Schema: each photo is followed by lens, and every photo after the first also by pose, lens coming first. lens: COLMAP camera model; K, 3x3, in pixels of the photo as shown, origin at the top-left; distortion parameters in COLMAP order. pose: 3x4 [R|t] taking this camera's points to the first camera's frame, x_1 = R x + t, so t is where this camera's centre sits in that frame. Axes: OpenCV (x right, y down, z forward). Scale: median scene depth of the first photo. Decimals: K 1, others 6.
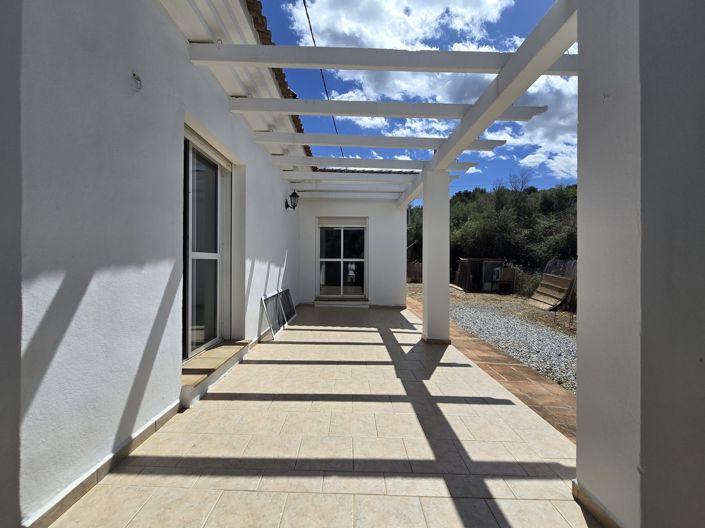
lens RADIAL K [[302.7, 0, 352.5], [0, 302.7, 264.0], [0, 0, 1]] dist [-0.000288, -0.000036]
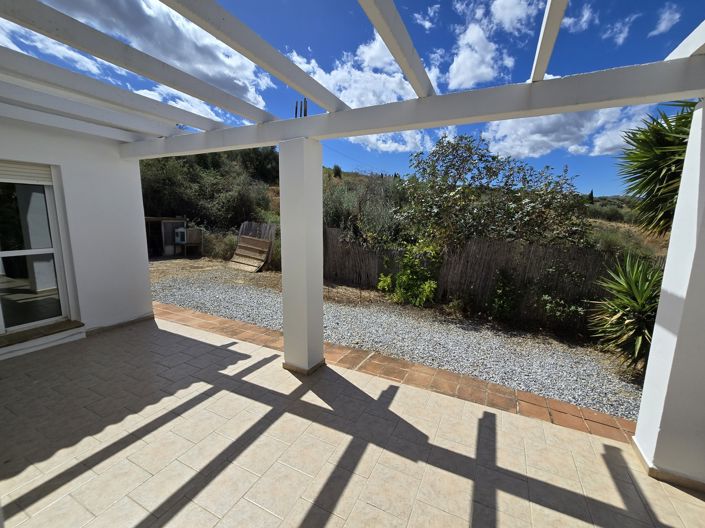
lens RADIAL K [[302.7, 0, 352.5], [0, 302.7, 264.0], [0, 0, 1]] dist [-0.000288, -0.000036]
pose [[0.454335, -0.145079, 0.878938, -0.126458], [-0.007900, 0.985955, 0.166827, -0.054516], [-0.890796, -0.082739, 0.446807, 0.219916]]
